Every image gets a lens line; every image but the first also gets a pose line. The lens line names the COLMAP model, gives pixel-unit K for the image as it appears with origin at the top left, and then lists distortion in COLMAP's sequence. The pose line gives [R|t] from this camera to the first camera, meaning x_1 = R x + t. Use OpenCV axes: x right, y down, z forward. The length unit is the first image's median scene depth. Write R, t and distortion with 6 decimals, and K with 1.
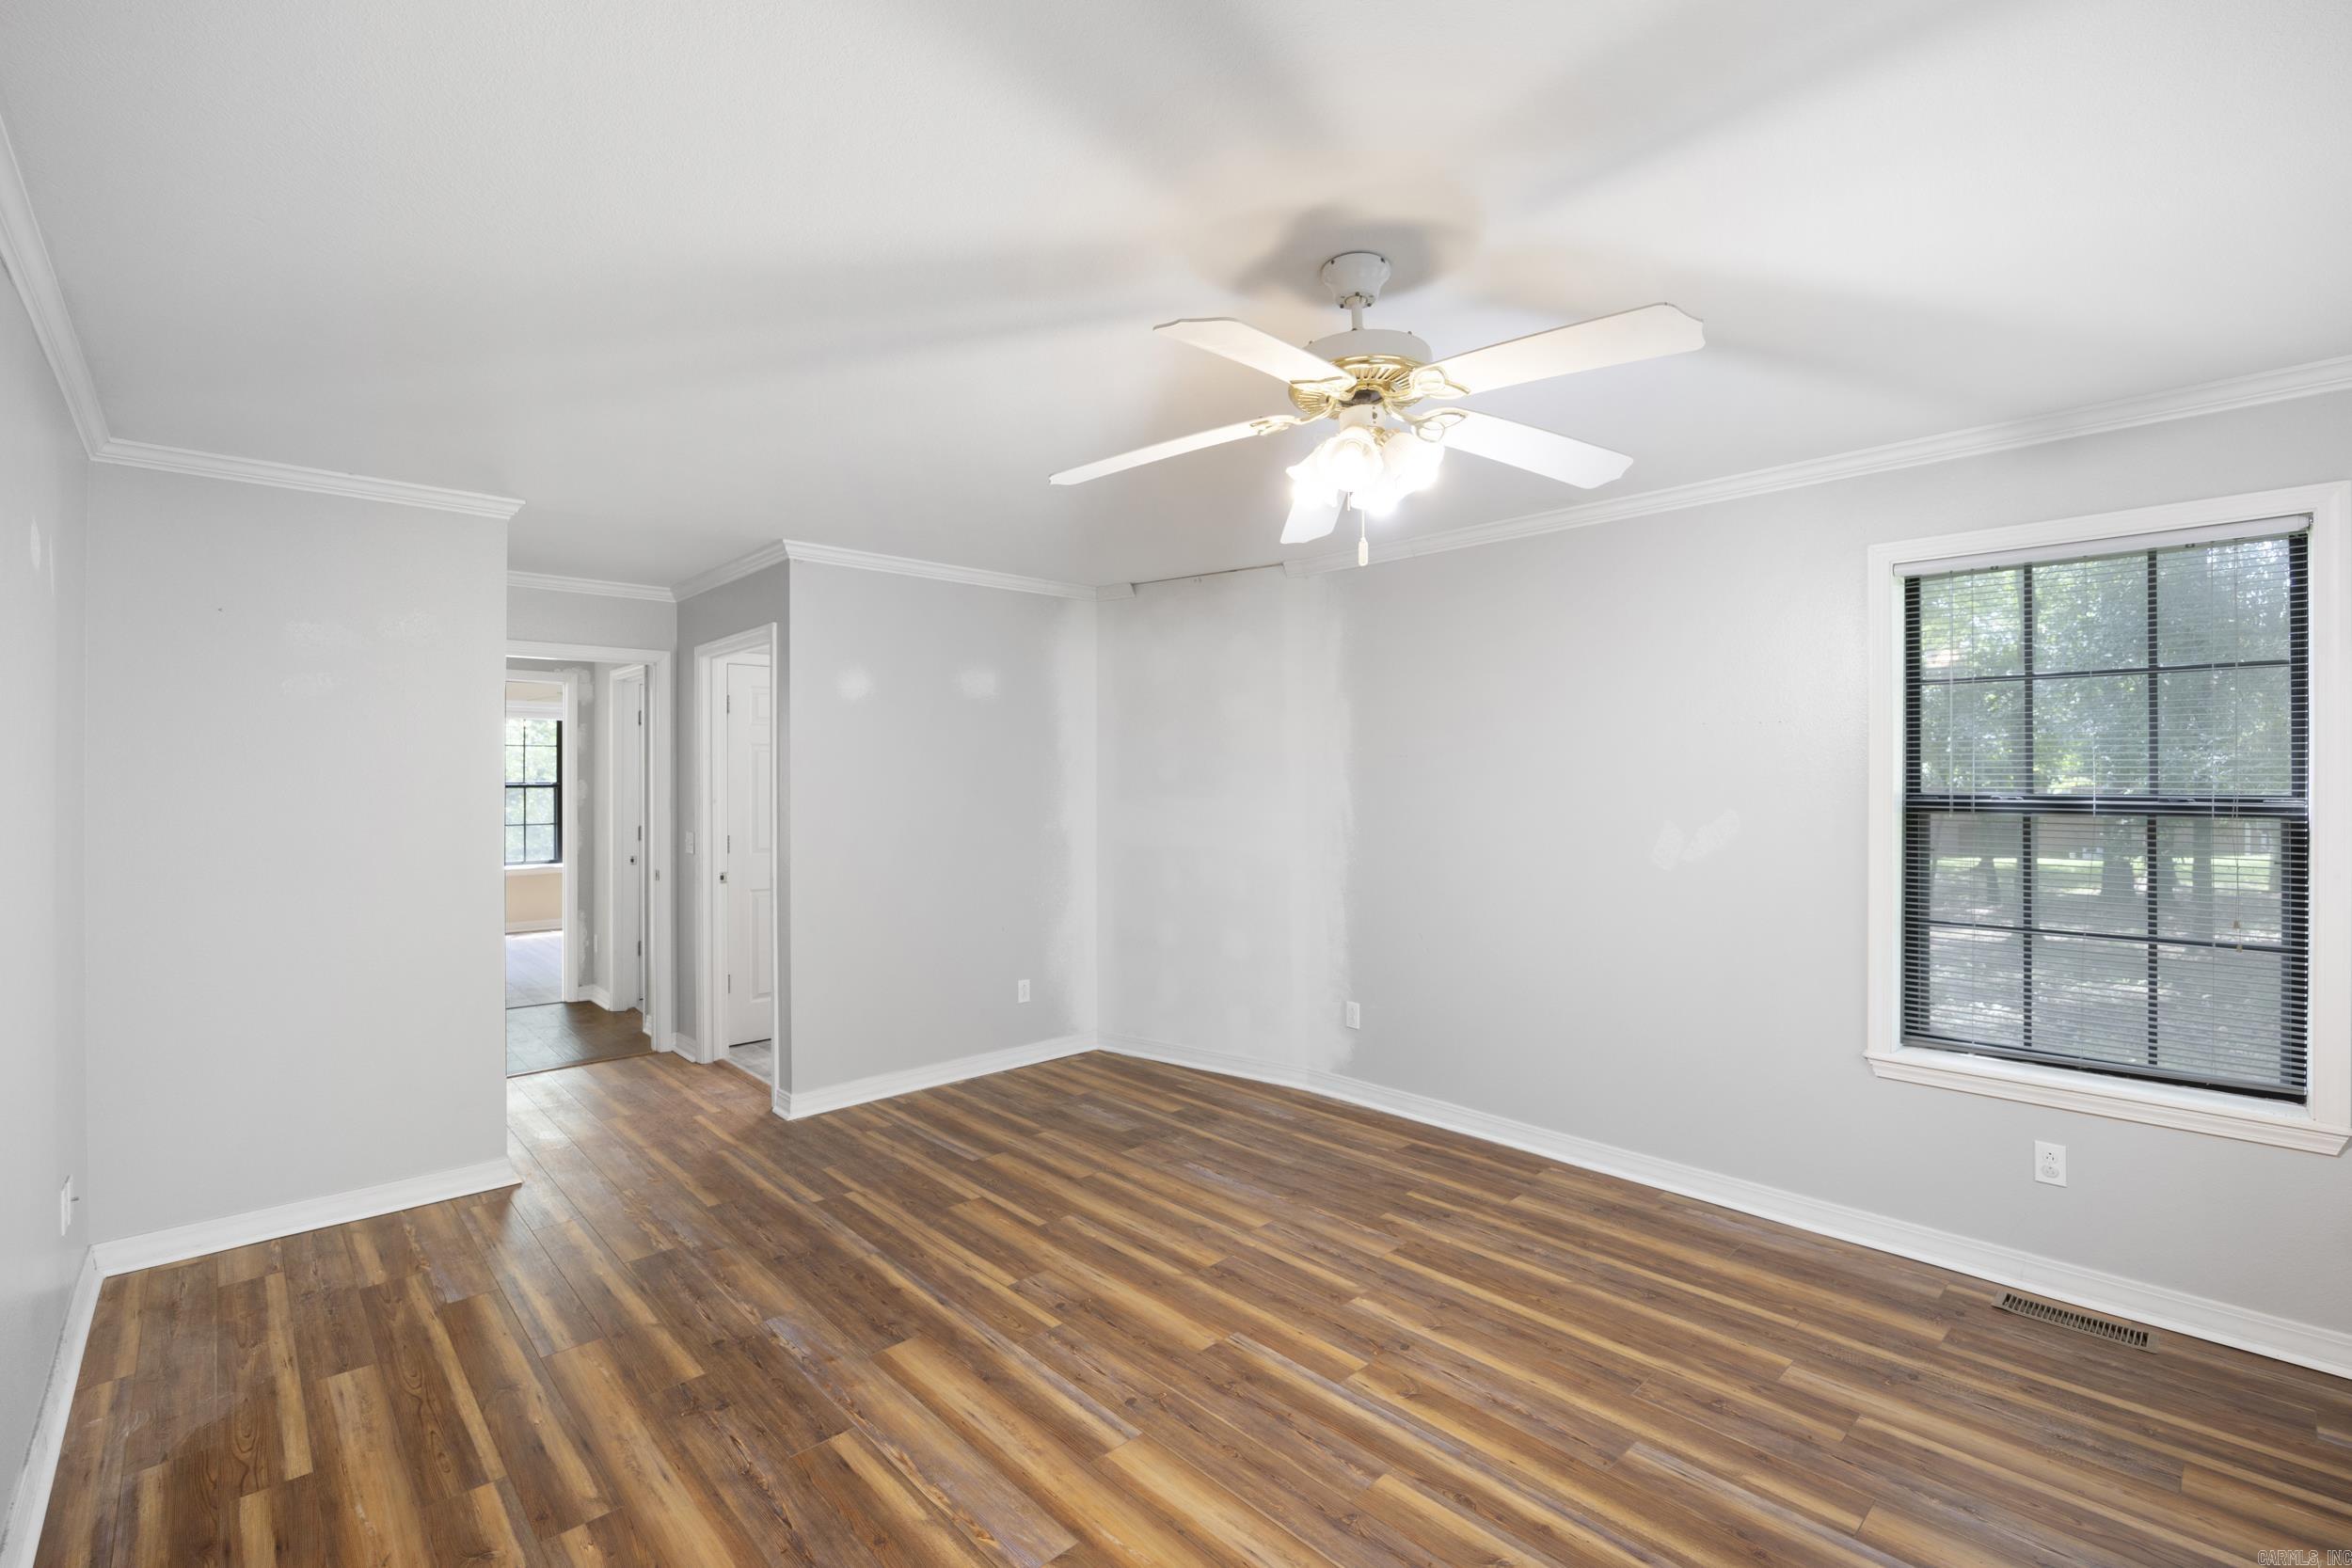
lens RADIAL K [[1042.5, 0, 1195.7], [0, 1042.5, 776.3], [0, 0, 1]] dist [-0.009796, -0.001022]
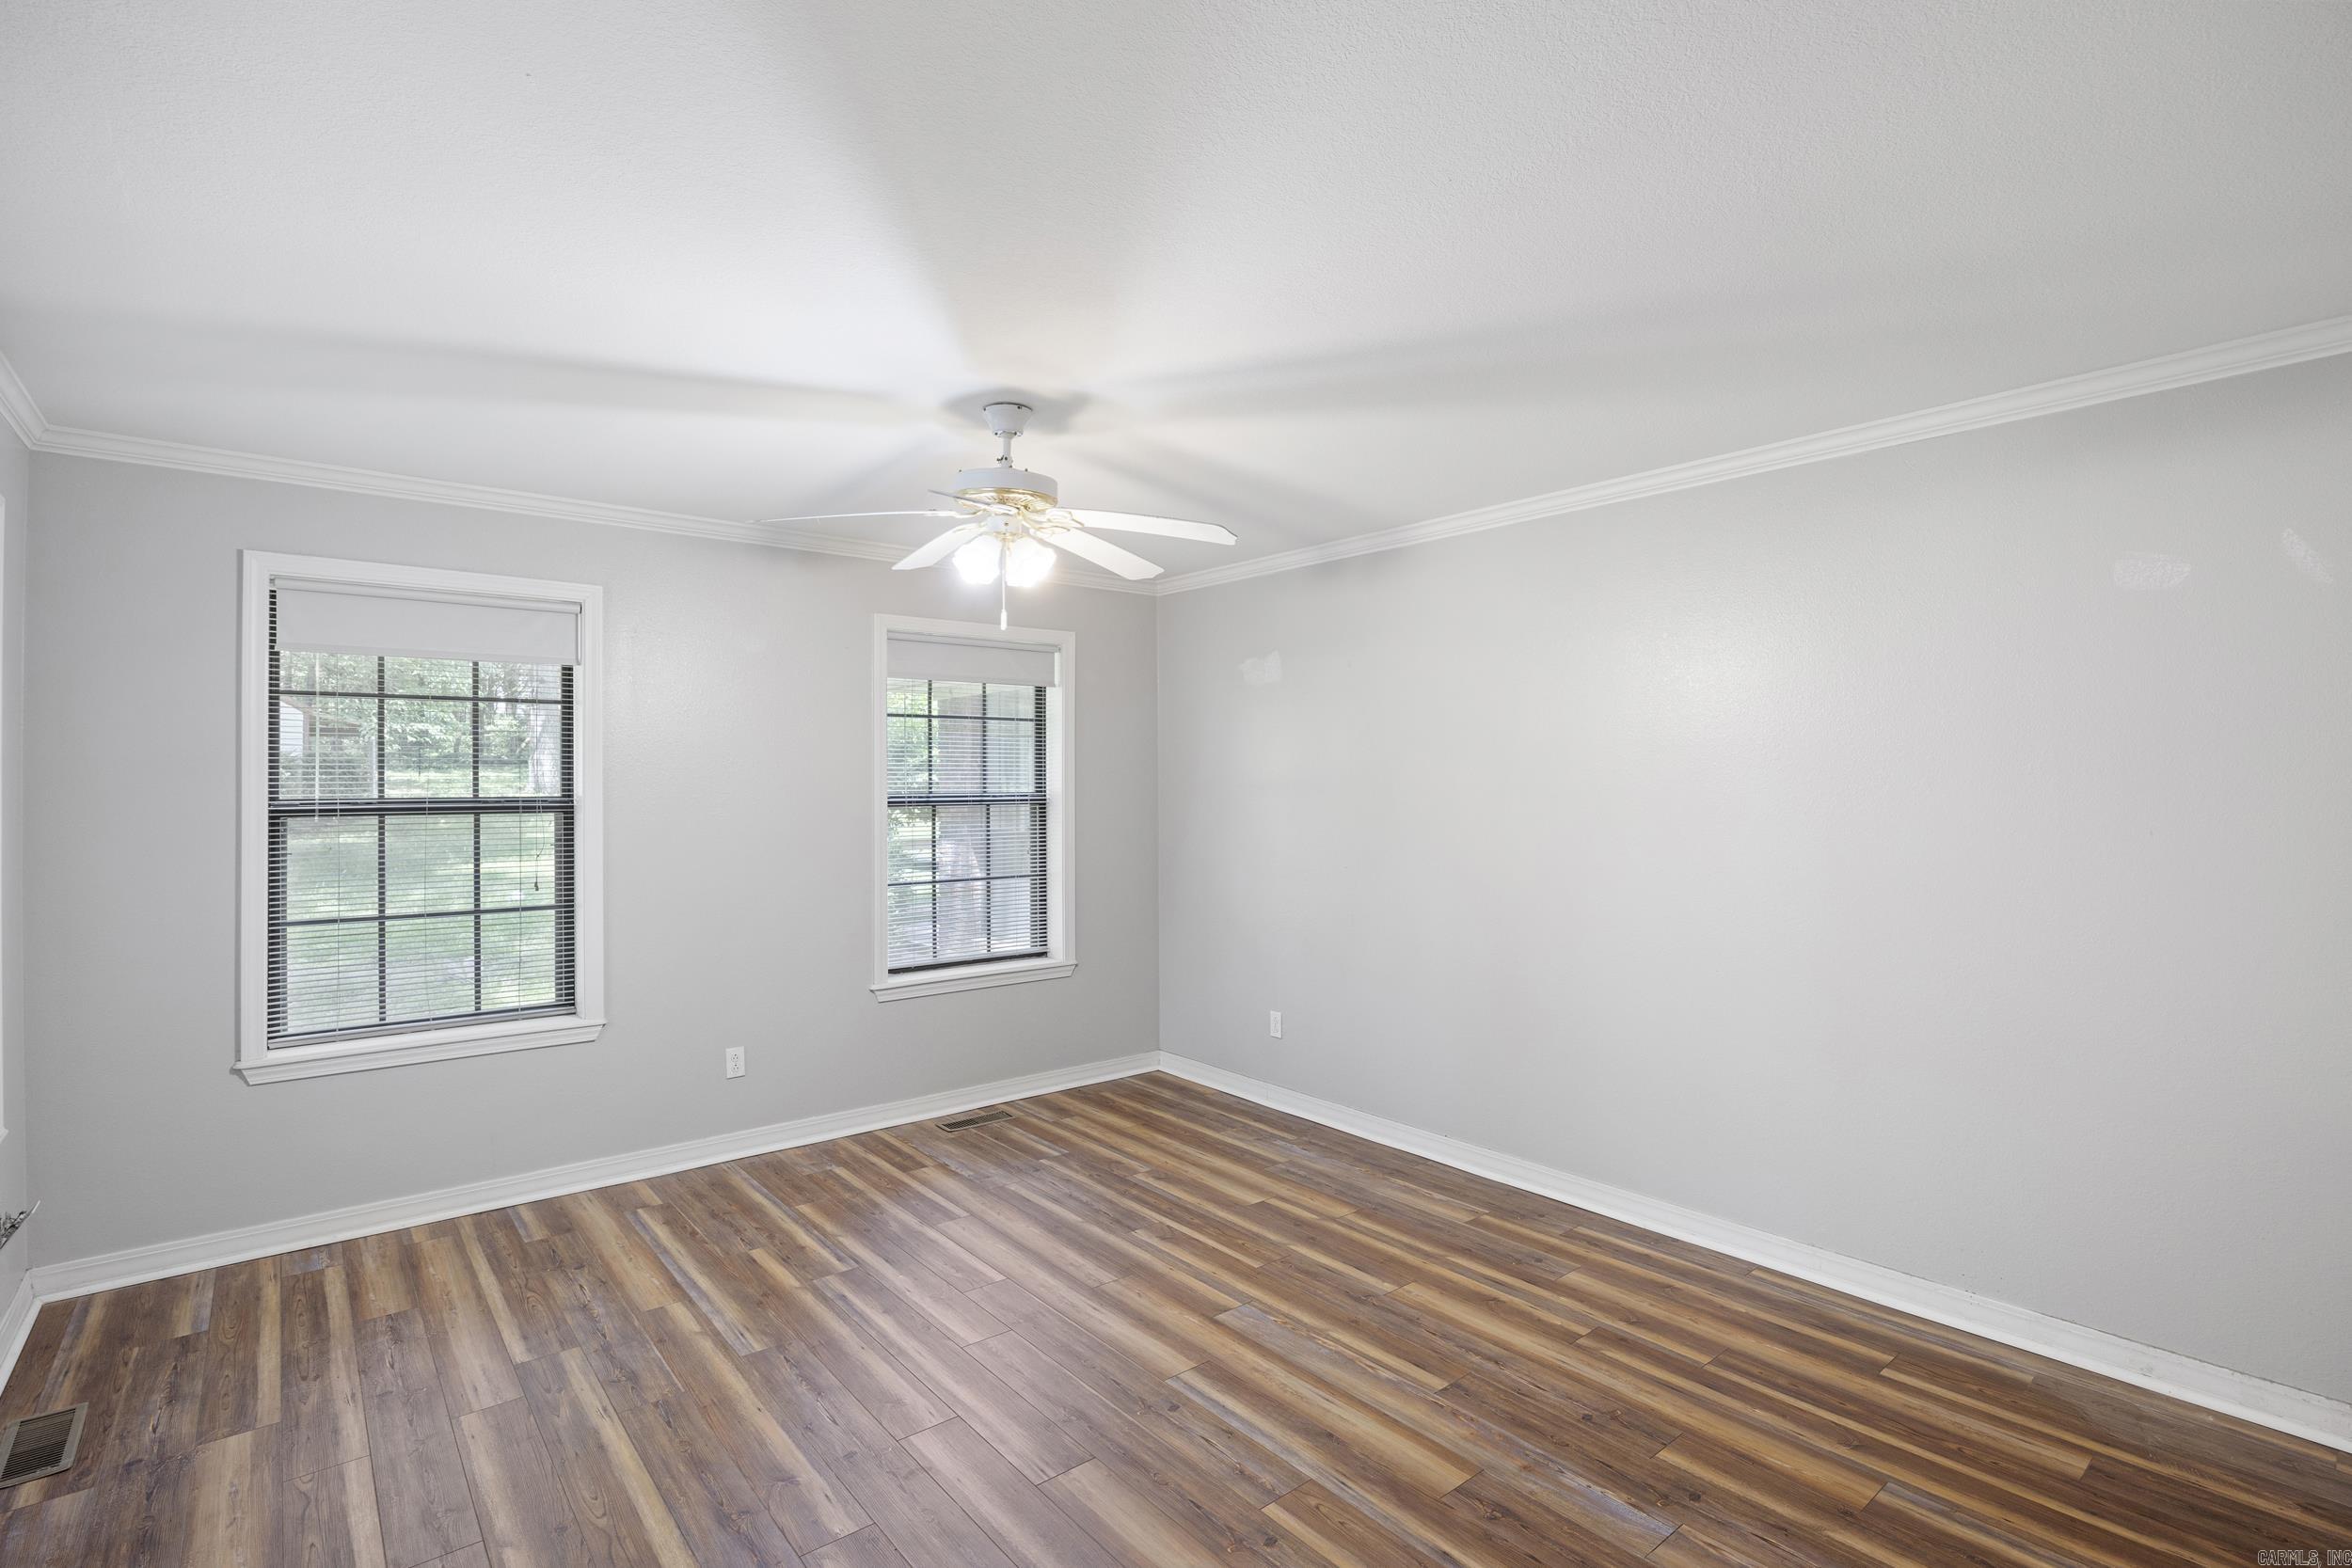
lens RADIAL K [[1112.6, 0, 1176.6], [0, 1112.6, 774.1], [0, 0, 1]] dist [-0.002595, 0.000497]
pose [[-0.996771, 0.007836, 0.079918, -0.136084], [0.007494, 0.999961, -0.004571, -0.000813], [-0.079950, -0.003957, -0.996791, 1.813954]]
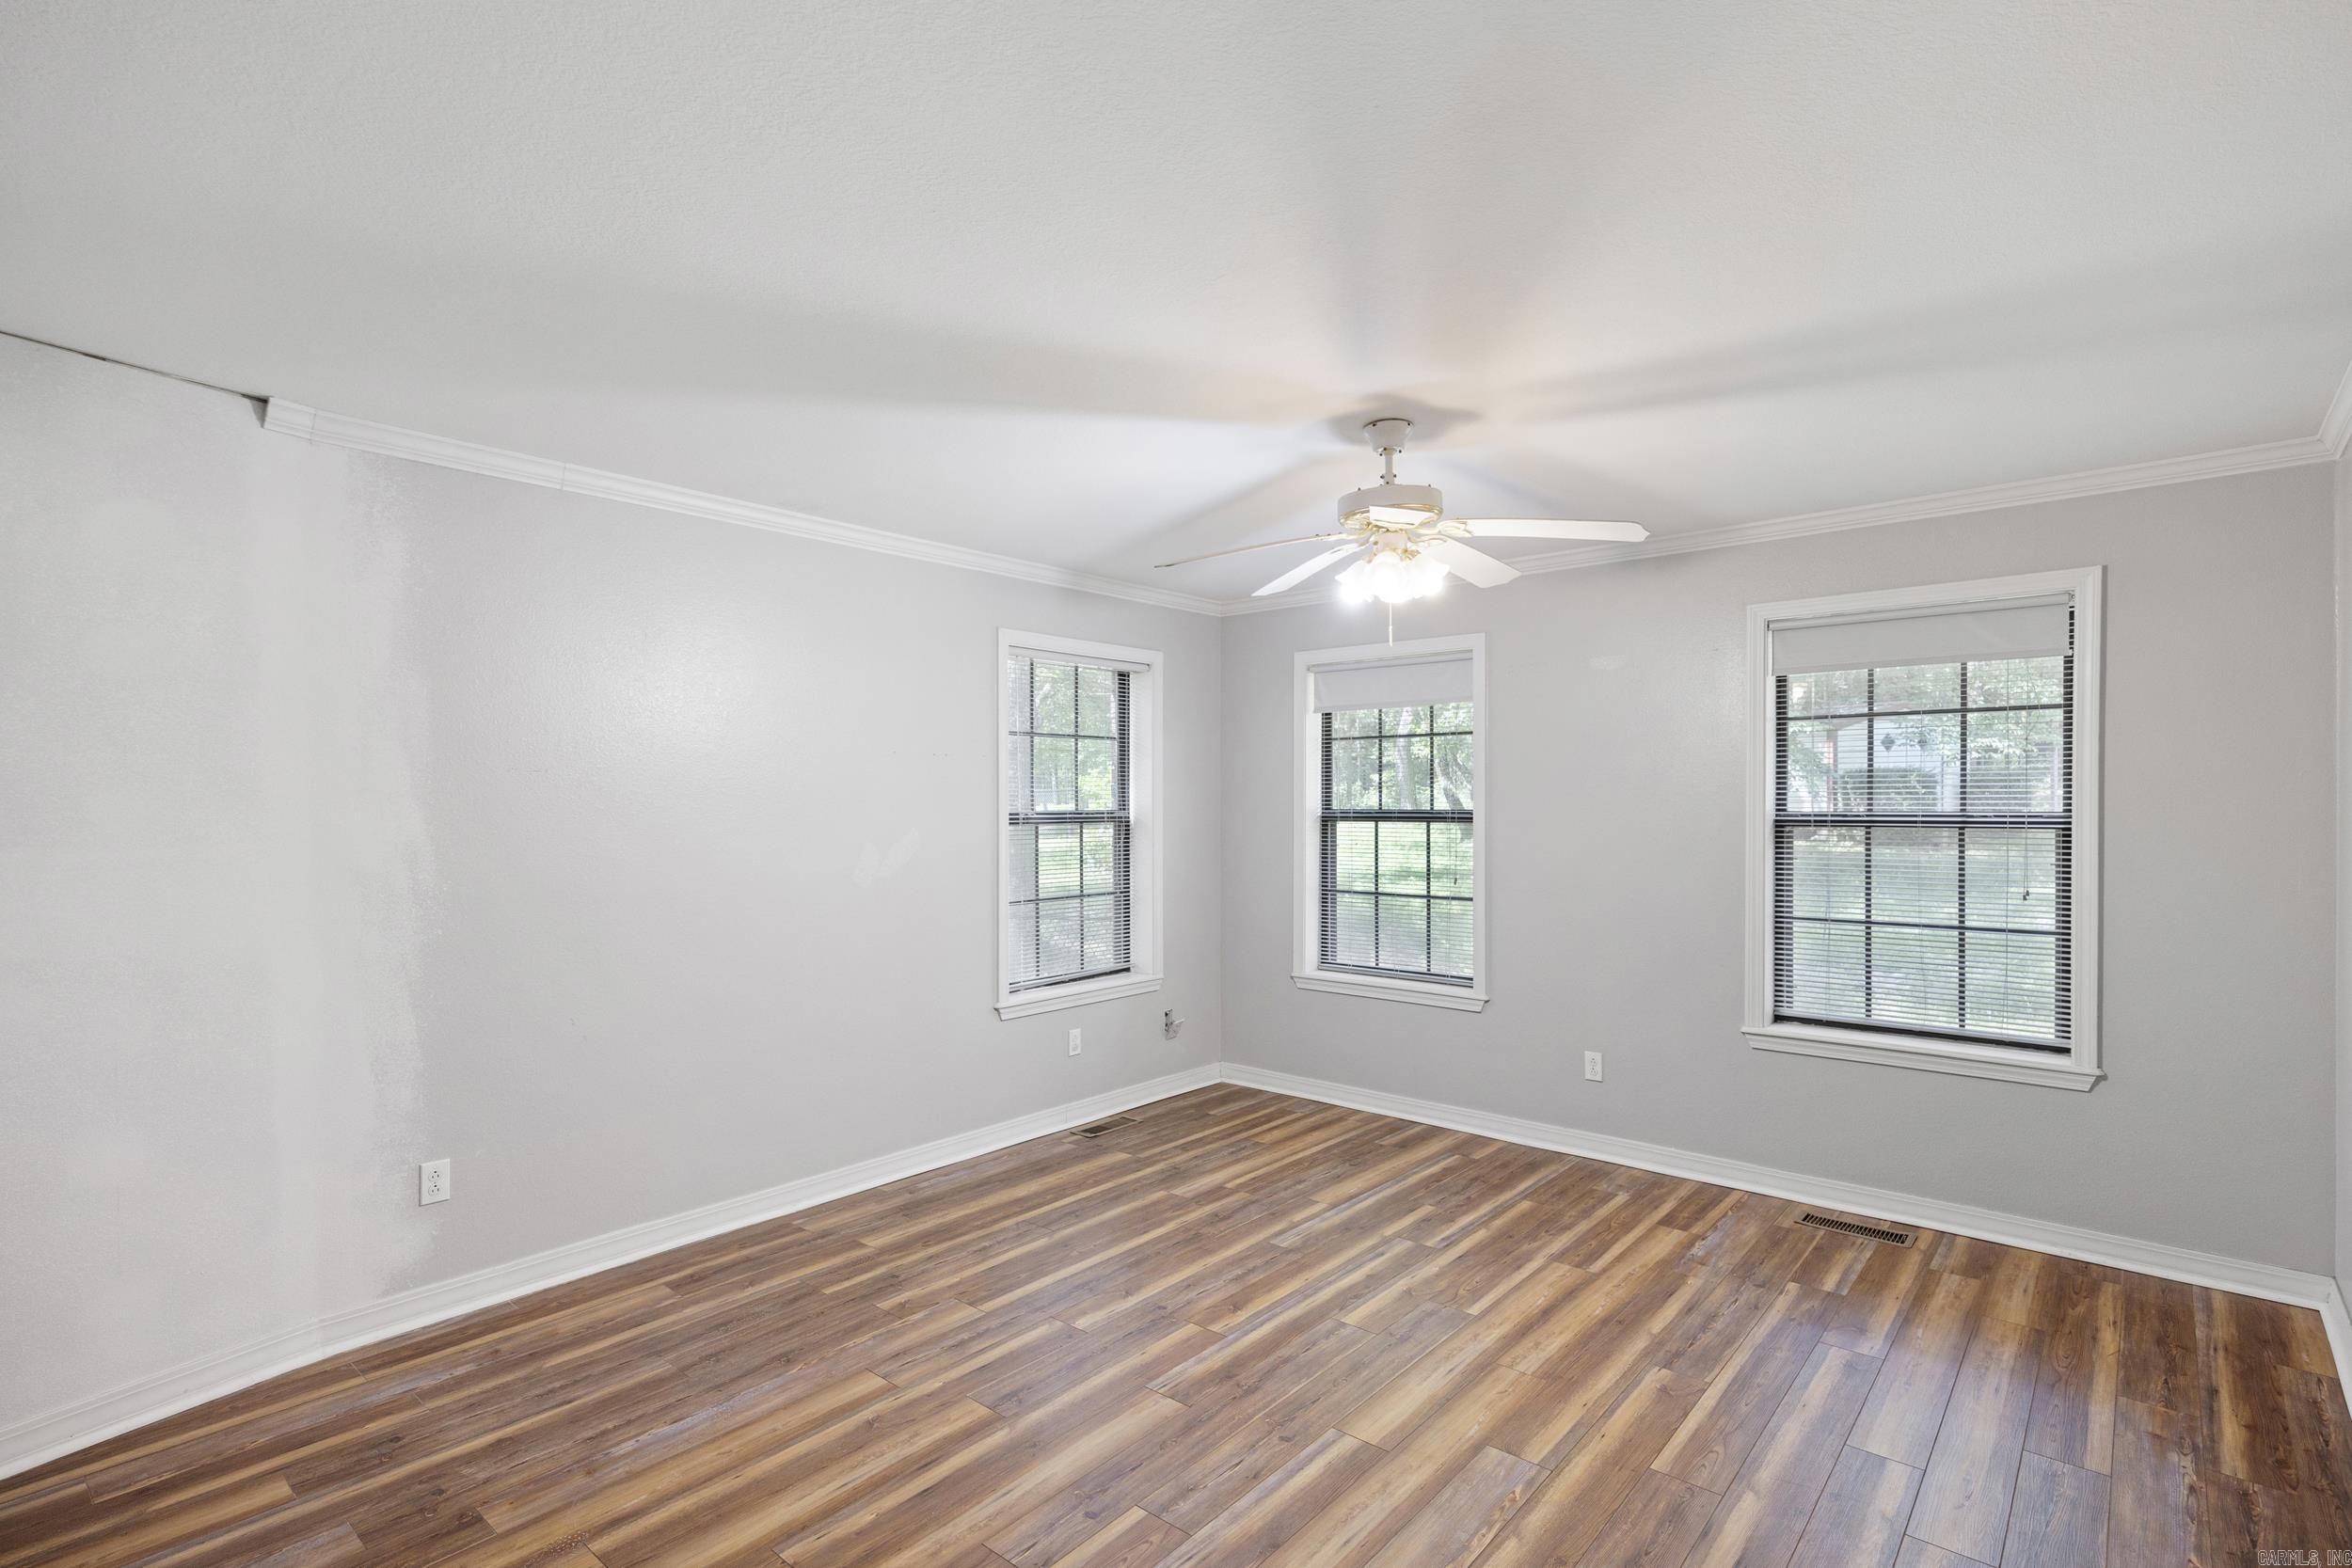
lens RADIAL K [[1112.6, 0, 1190.0], [0, 1112.6, 803.0], [0, 0, 1]] dist [-0.002595, 0.000497]
pose [[-0.100806, 0.001776, 0.994904, -0.955992], [0.005167, 0.999986, -0.001262, 0.007259], [-0.994893, 0.005014, -0.100814, 1.046109]]
